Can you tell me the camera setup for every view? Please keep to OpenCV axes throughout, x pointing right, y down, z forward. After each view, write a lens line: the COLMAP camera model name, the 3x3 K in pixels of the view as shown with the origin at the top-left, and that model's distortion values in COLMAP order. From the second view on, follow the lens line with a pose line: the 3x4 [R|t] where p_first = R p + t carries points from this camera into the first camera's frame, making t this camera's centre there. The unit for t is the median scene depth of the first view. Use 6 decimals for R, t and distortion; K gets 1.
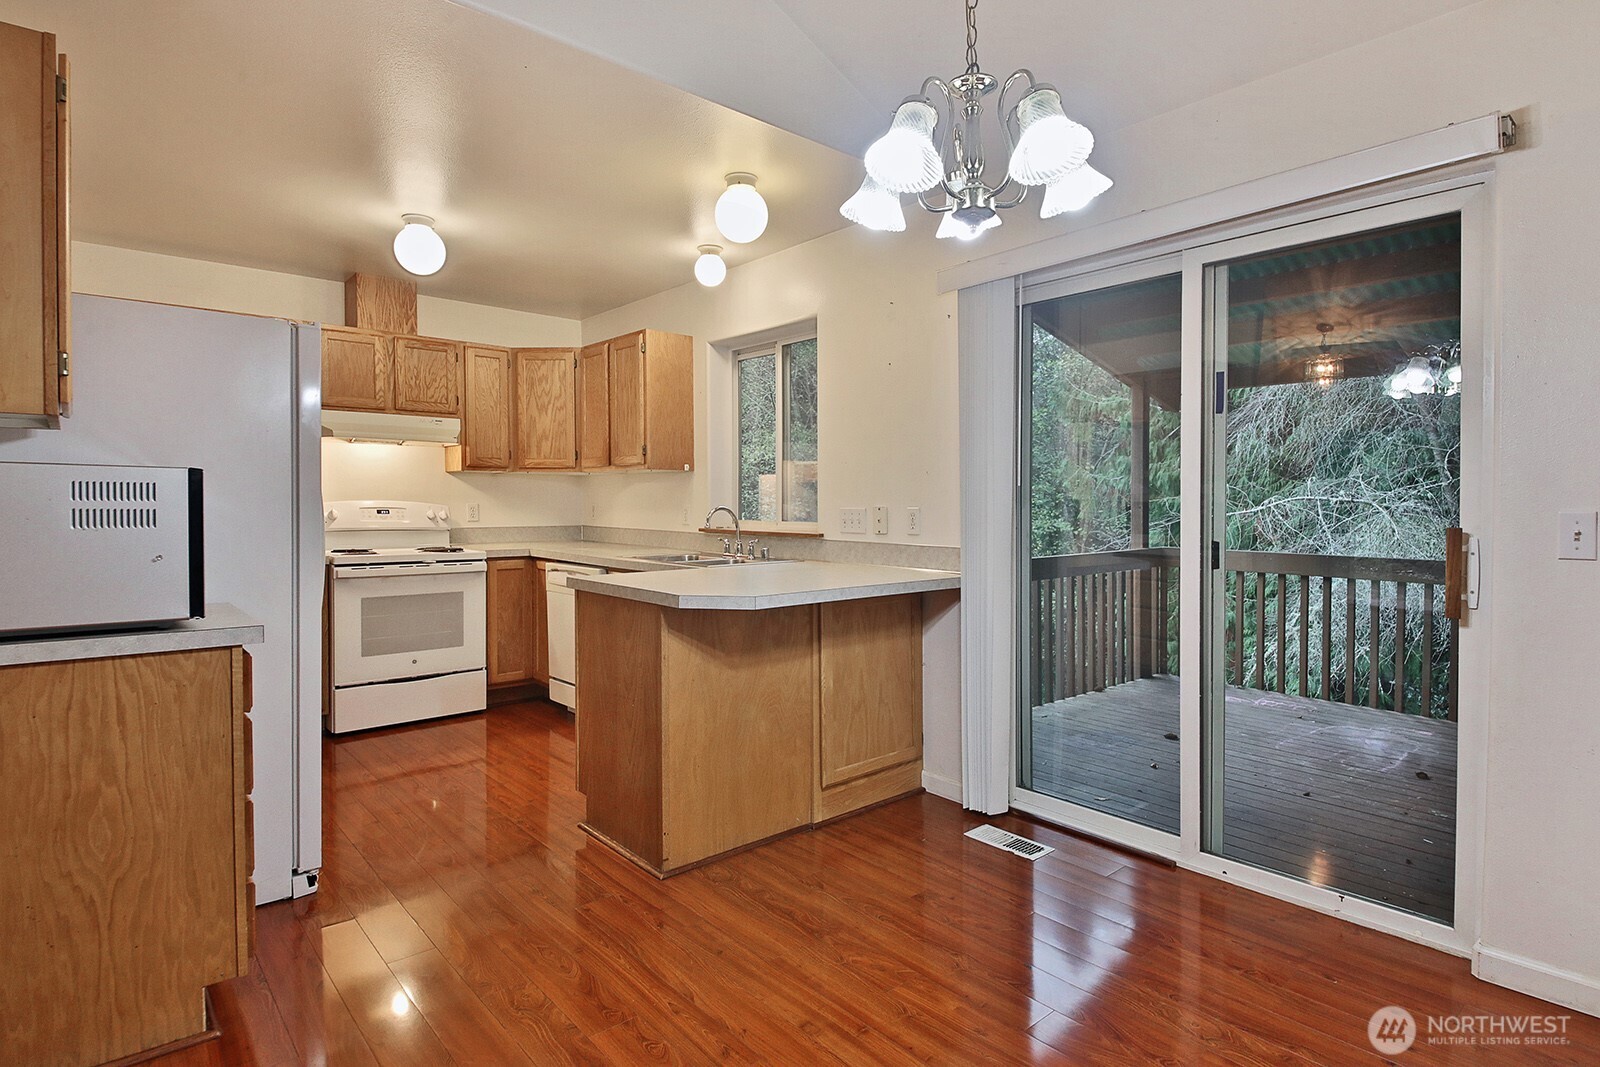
lens RADIAL K [[799.7, 0, 814.8], [0, 799.7, 540.7], [0, 0, 1]] dist [0.005960, -0.005693]
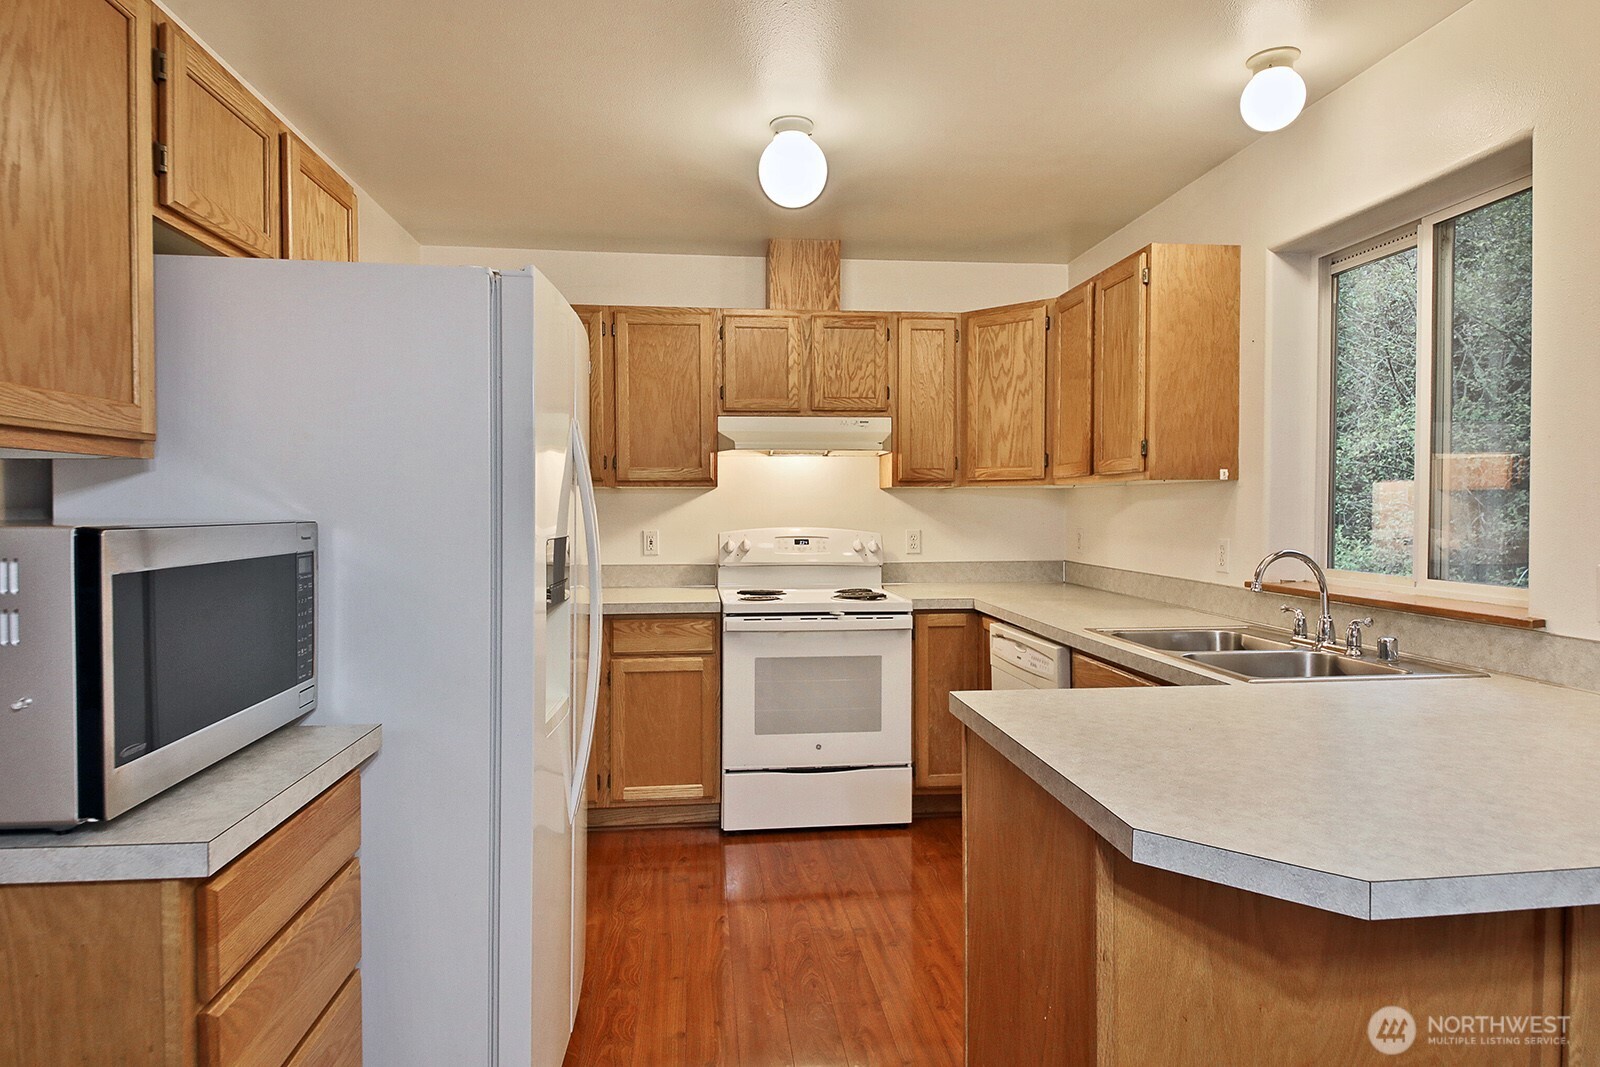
lens RADIAL K [[911.2, 0, 792.3], [0, 911.2, 536.8], [0, 0, 1]] dist [0.028299, -0.026344]
pose [[0.809914, 0.011913, -0.586428, -0.024586], [-0.023087, 0.999666, -0.011578, -0.032191], [0.586094, 0.022916, 0.809919, 0.285498]]
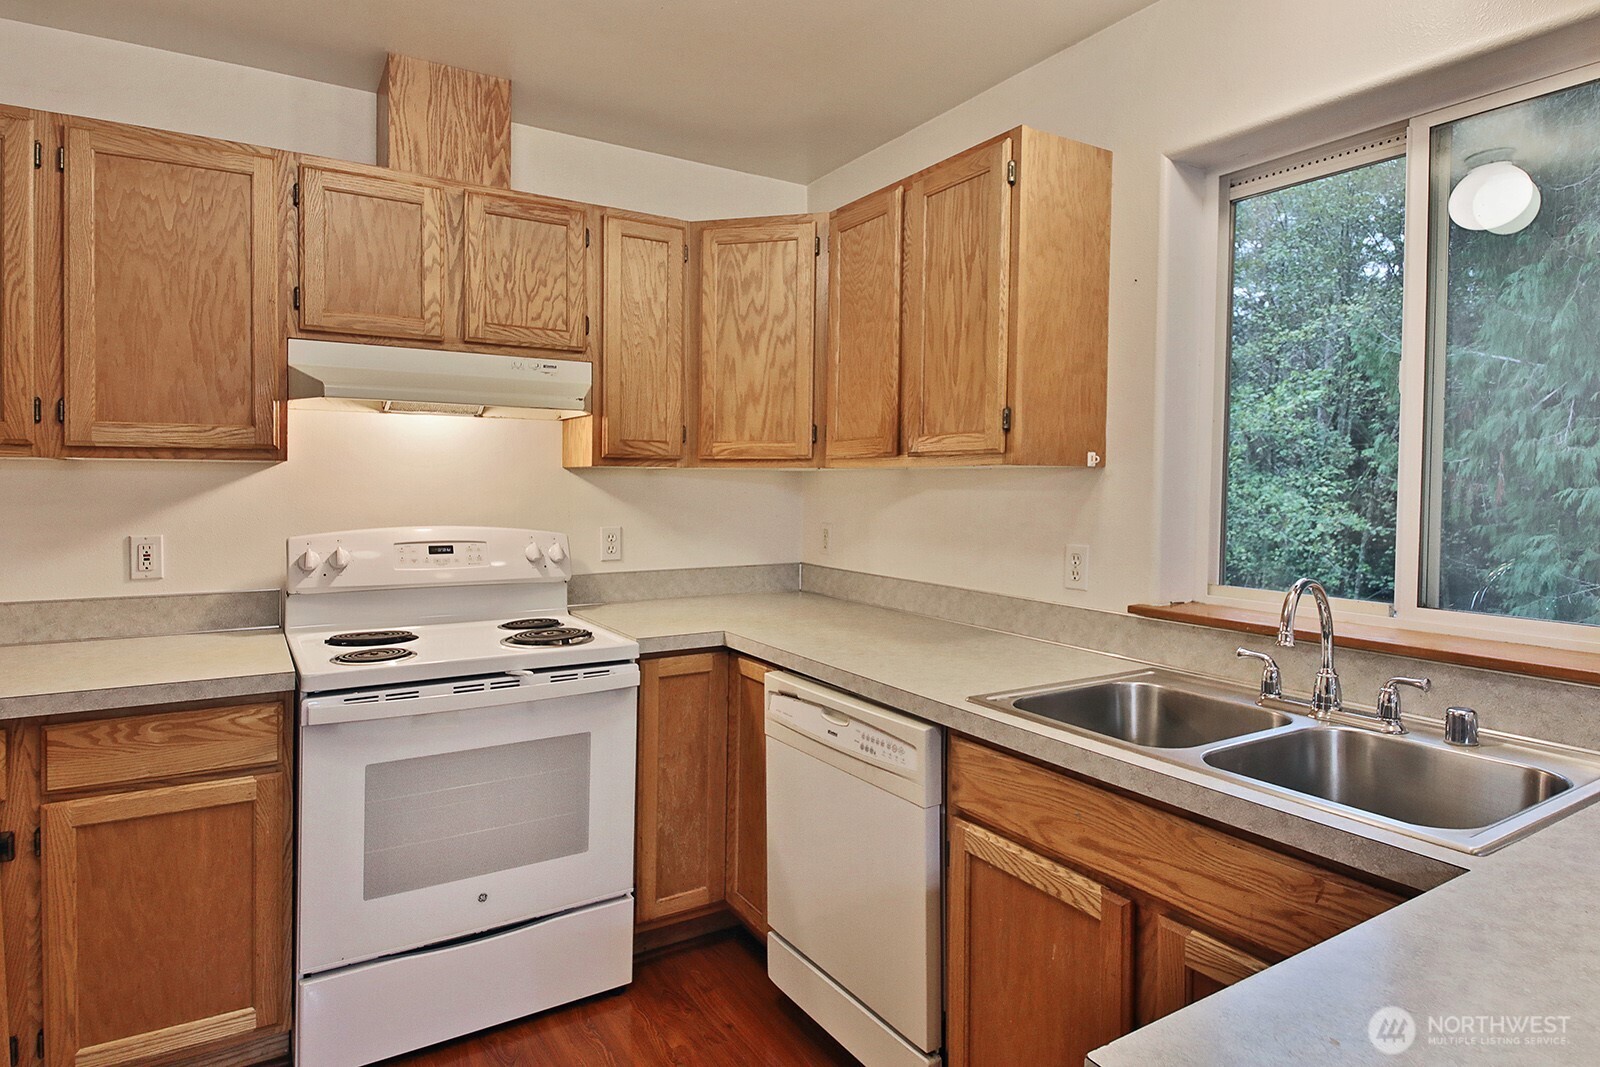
lens RADIAL K [[911.2, 0, 833.7], [0, 911.2, 494.9], [0, 0, 1]] dist [0.028299, -0.026344]
pose [[0.987396, 0.002297, -0.158255, -0.219007], [-0.008606, 0.999195, -0.039194, -0.052717], [0.158038, 0.040061, 0.986620, 0.500438]]
